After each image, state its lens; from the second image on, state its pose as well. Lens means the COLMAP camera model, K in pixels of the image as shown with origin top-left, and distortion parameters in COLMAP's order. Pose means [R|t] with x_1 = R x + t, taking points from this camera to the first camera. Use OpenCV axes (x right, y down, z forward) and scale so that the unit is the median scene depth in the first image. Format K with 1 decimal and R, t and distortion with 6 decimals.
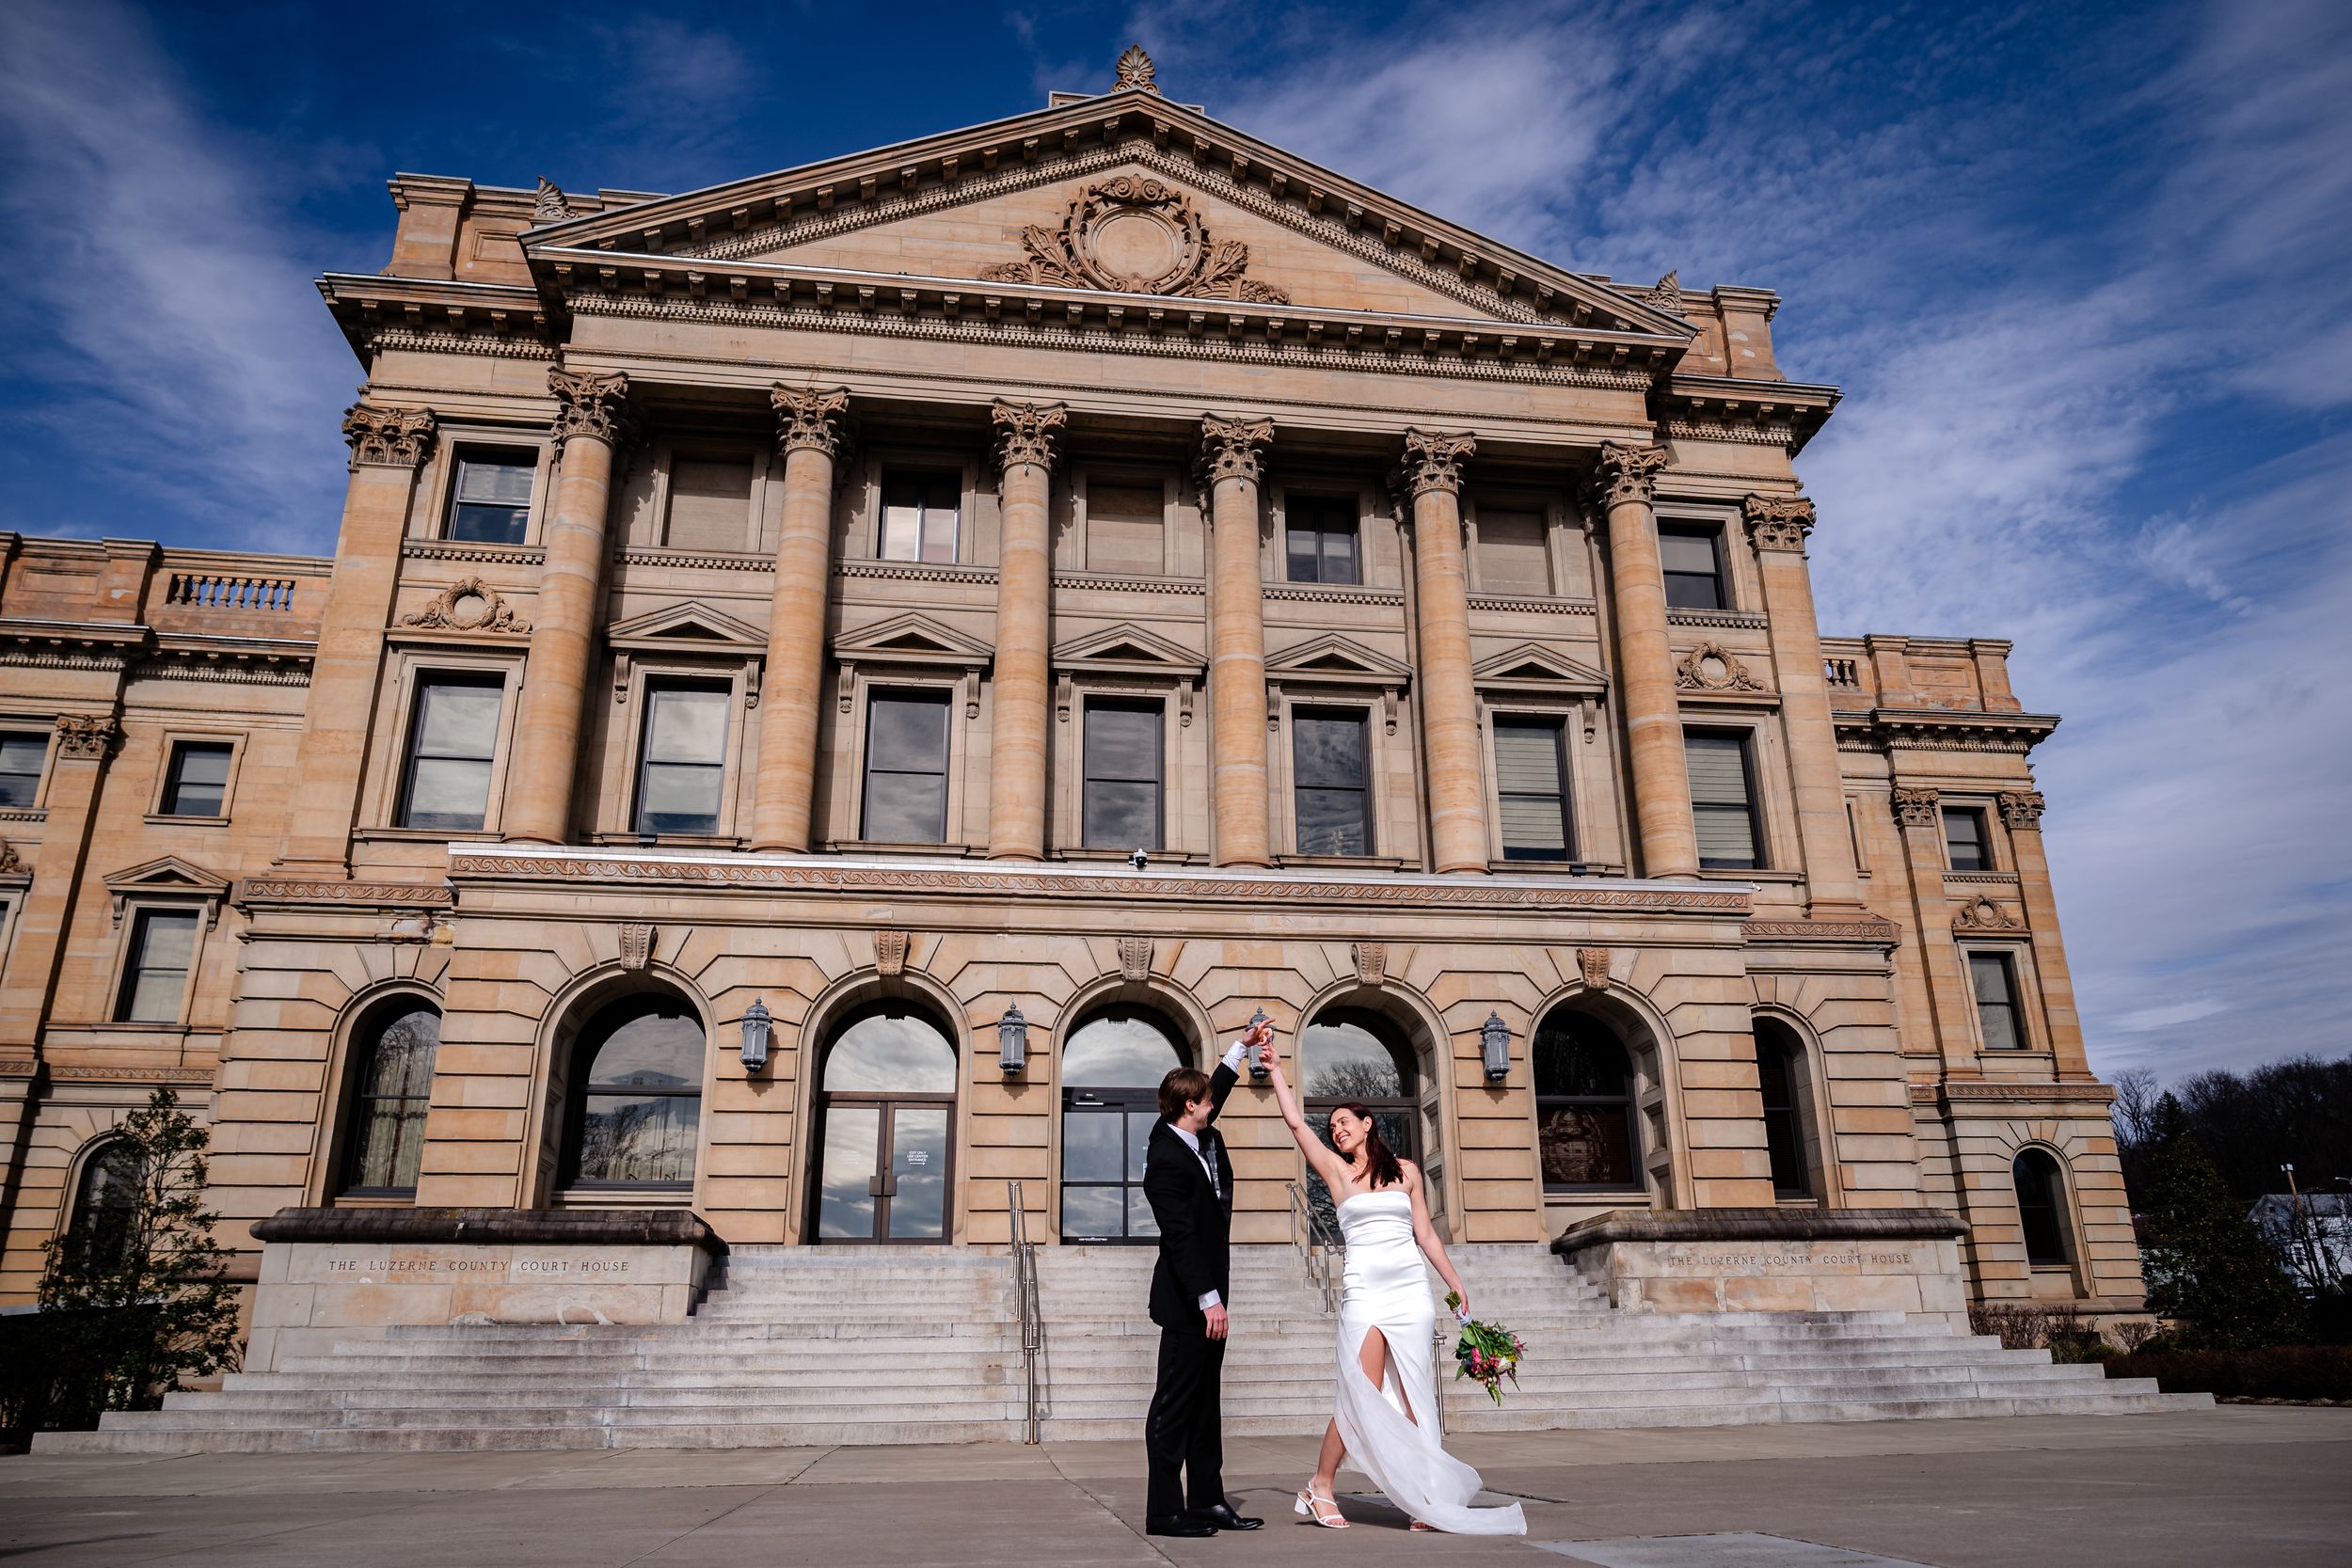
lens RADIAL K [[1623.1, 0, 1183.6], [0, 1623.1, 788.8], [0, 0, 1]] dist [-0.016817, 0.001869]
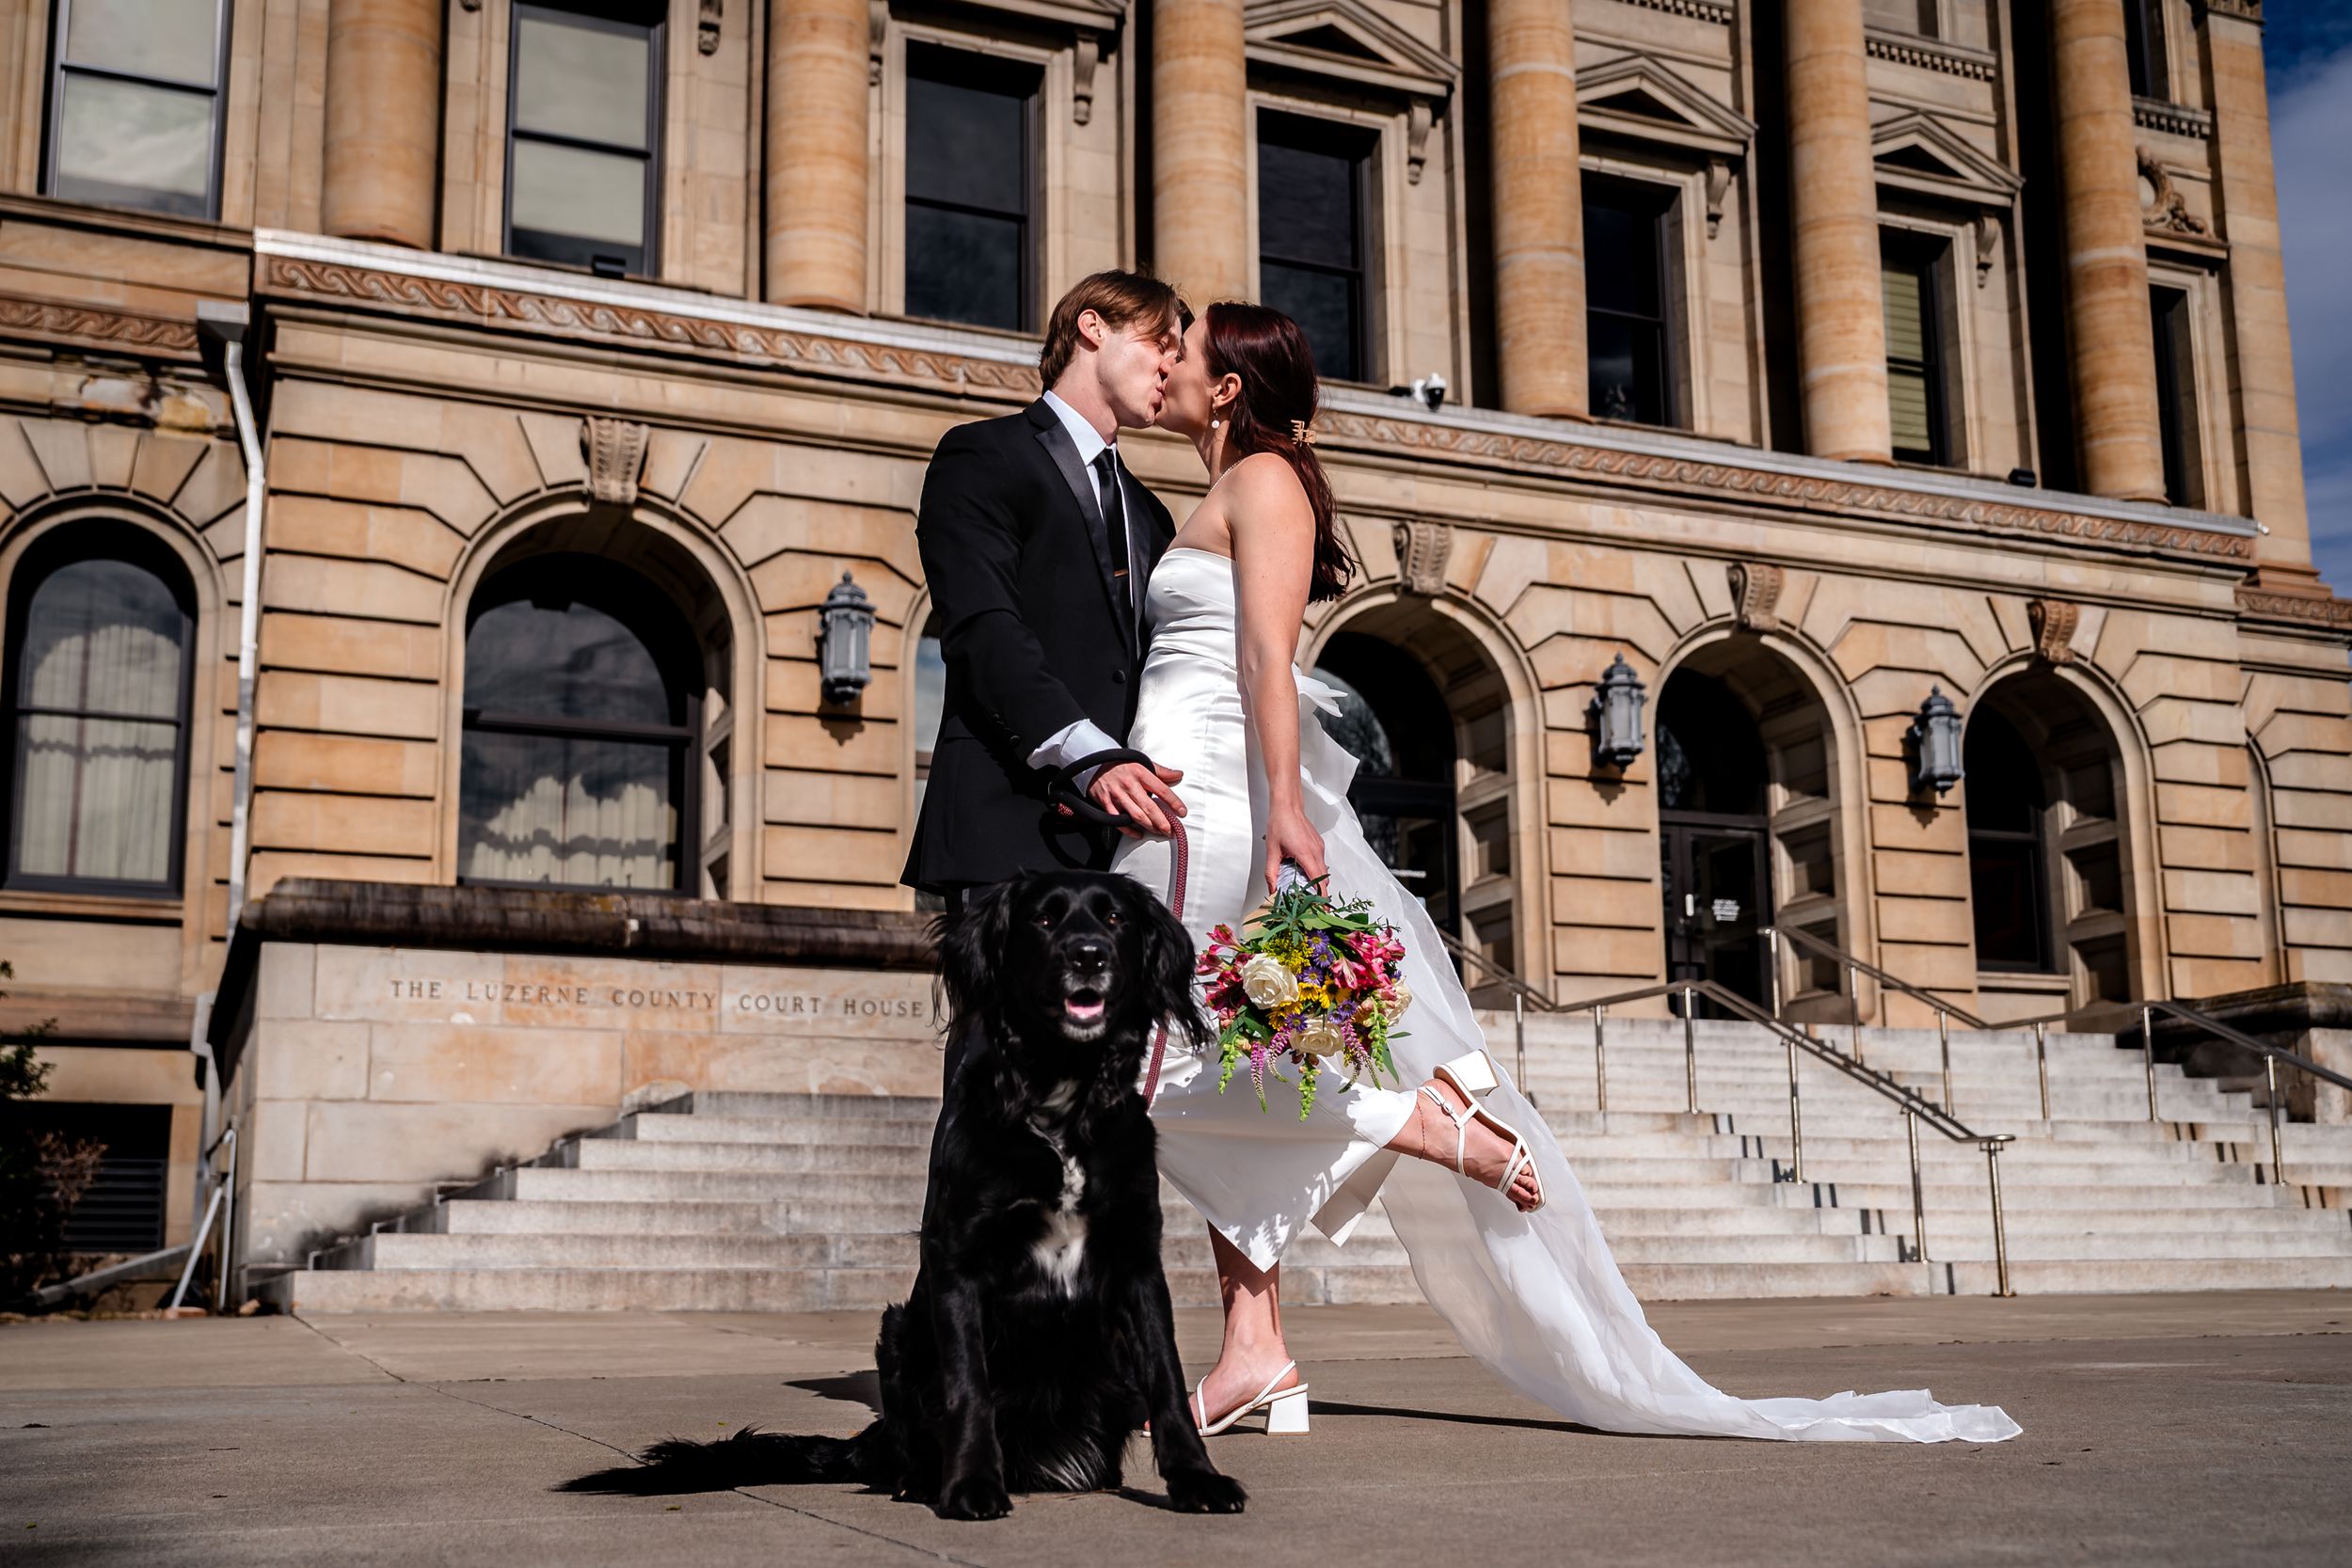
lens RADIAL K [[2468.8, 0, 1173.3], [0, 2468.8, 878.2], [0, 0, 1]] dist [-0.005924, 0.003969]
pose [[0.968646, 0.045730, 0.244201, -0.335989], [-0.091102, 0.979827, 0.177876, 0.066706], [-0.231140, -0.194546, 0.953271, 0.131514]]
